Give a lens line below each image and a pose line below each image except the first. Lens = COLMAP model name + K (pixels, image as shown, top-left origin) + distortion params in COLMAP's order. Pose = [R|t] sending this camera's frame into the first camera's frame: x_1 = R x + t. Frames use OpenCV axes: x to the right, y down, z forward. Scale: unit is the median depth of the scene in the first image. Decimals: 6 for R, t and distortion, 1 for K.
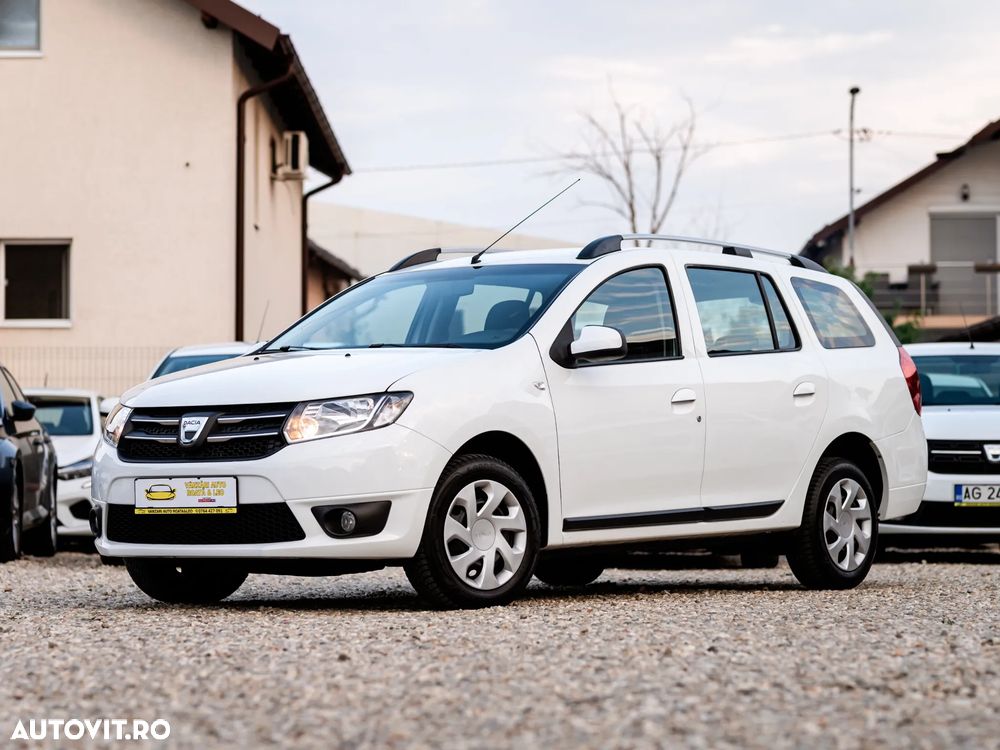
lens RADIAL K [[2942.5, 0, 506.1], [0, 2942.5, 373.6], [0, 0, 1]] dist [-0.006230, 0.000000]
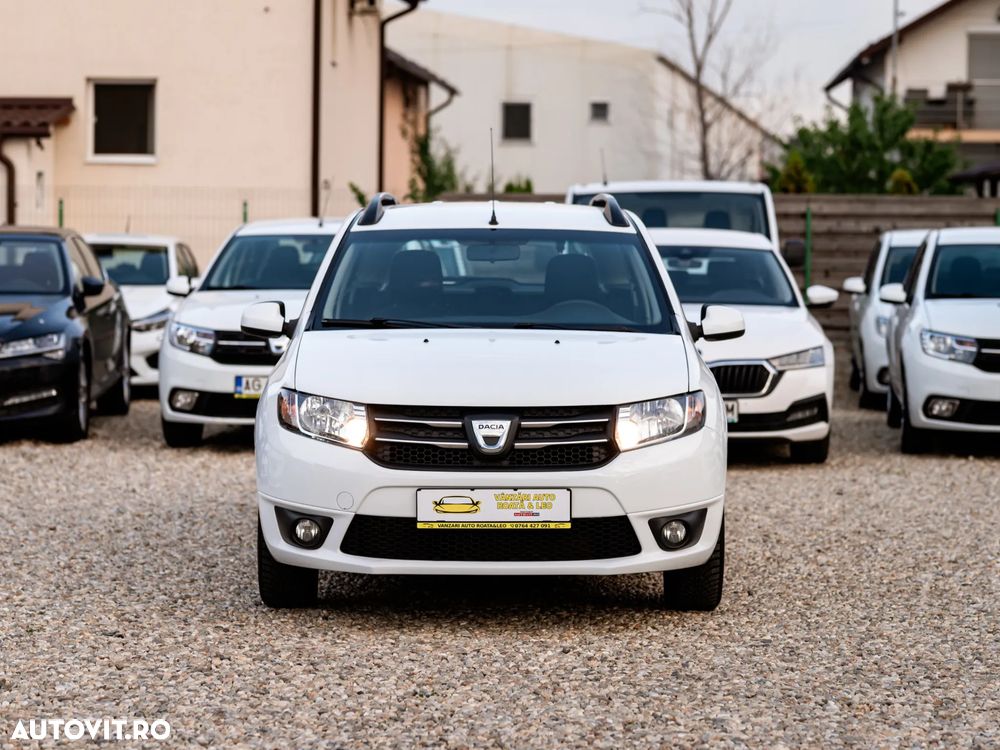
lens RADIAL K [[2636.1, 0, 508.0], [0, 2636.1, 301.6], [0, 0, 1]] dist [-0.007159, 0.000000]
pose [[0.999599, 0.014867, -0.024099, 0.002548], [-0.013316, 0.997906, 0.063288, -0.035409], [0.024990, -0.062942, 0.997704, 0.071485]]
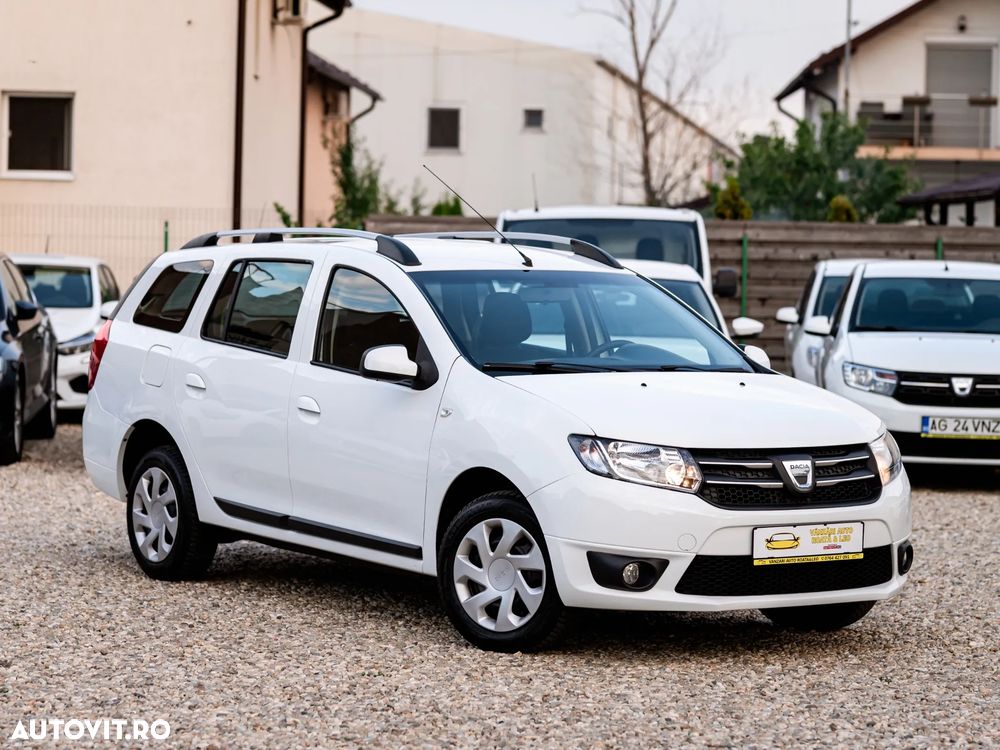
lens RADIAL K [[2942.5, 0, 490.4], [0, 2942.5, 340.0], [0, 0, 1]] dist [-0.006230, 0.000000]
pose [[0.999674, 0.025301, -0.003528, 0.002459], [-0.024997, 0.997295, 0.069116, -0.044052], [0.005267, -0.069005, 0.997602, -0.026696]]
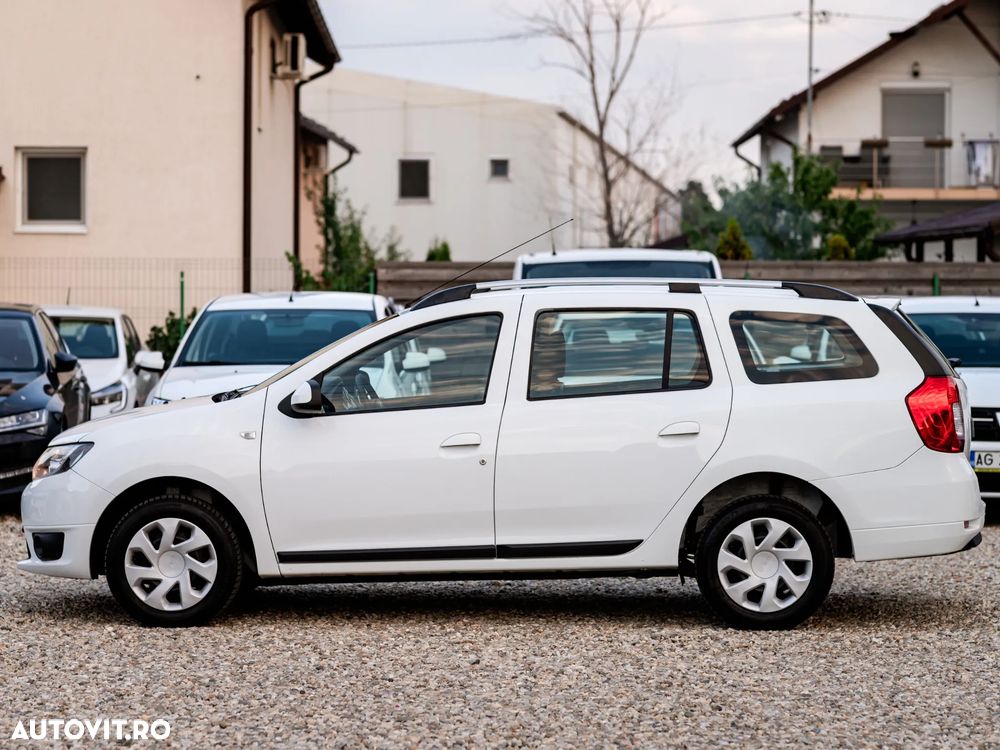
lens RADIAL K [[2756.8, 0, 495.6], [0, 2756.8, 382.0], [0, 0, 1]] dist [0.000294, 0.000000]
pose [[0.999832, 0.006156, 0.017259, -0.024589], [-0.007354, 0.997505, 0.070207, -0.041759], [-0.016784, -0.070322, 0.997383, 0.023106]]
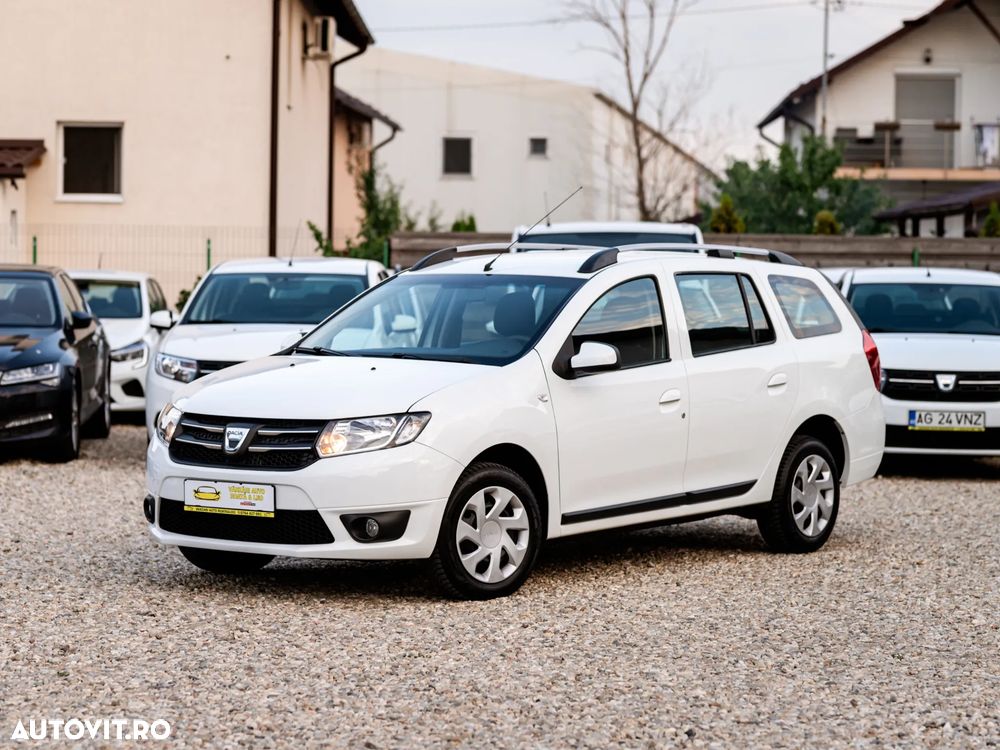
lens RADIAL K [[2636.1, 0, 495.4], [0, 2636.1, 413.6], [0, 0, 1]] dist [-0.007159, 0.000000]
pose [[0.999846, 0.017099, -0.003982, -0.001302], [-0.016650, 0.995453, 0.093784, -0.040875], [0.005568, -0.093703, 0.995585, -0.003507]]
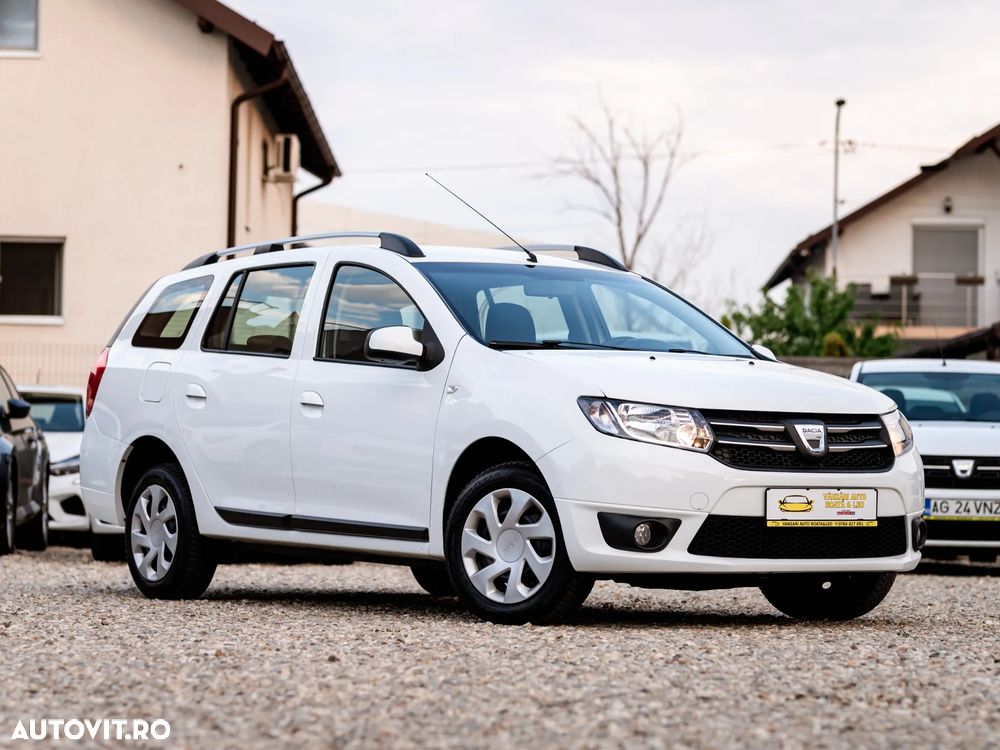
lens RADIAL K [[2942.5, 0, 523.5], [0, 2942.5, 382.0], [0, 0, 1]] dist [-0.006230, 0.000000]
pose [[0.999750, 0.019354, 0.011194, 0.000005], [-0.019392, 0.999807, 0.003289, -0.002869], [-0.011128, -0.003506, 0.999932, -0.022521]]
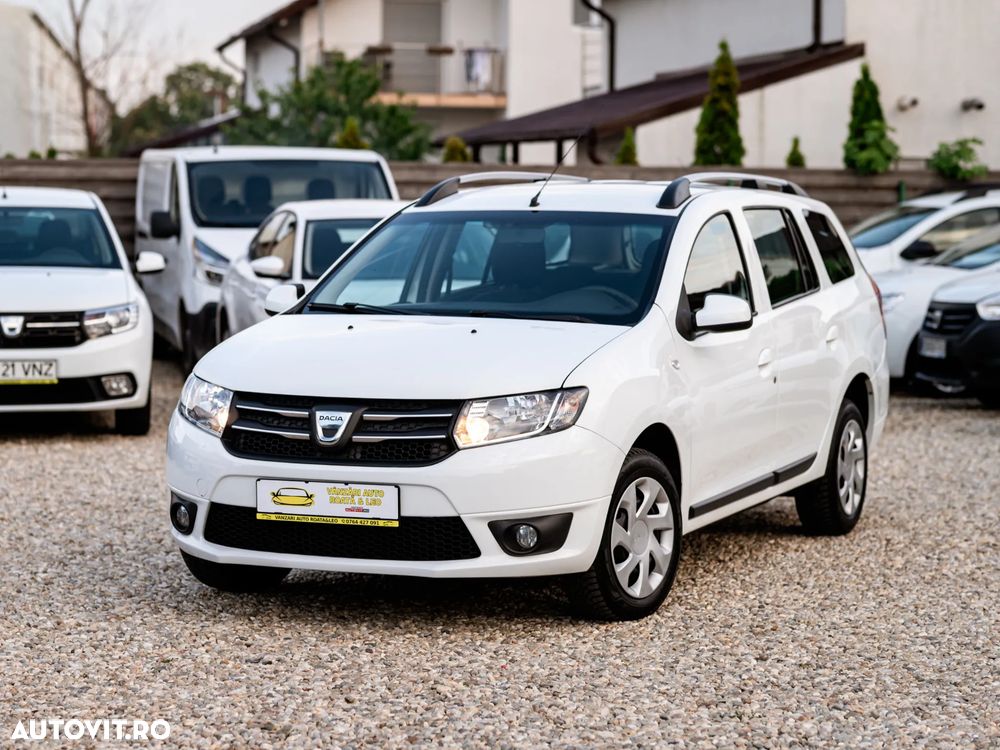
lens RADIAL K [[2636.1, 0, 494.0], [0, 2636.1, 375.7], [0, 0, 1]] dist [-0.007159, 0.000000]
pose [[0.970232, -0.001150, 0.242173, -0.116710], [-0.024244, 0.994504, 0.101849, -0.035978], [-0.240959, -0.104689, 0.964873, 0.108776]]
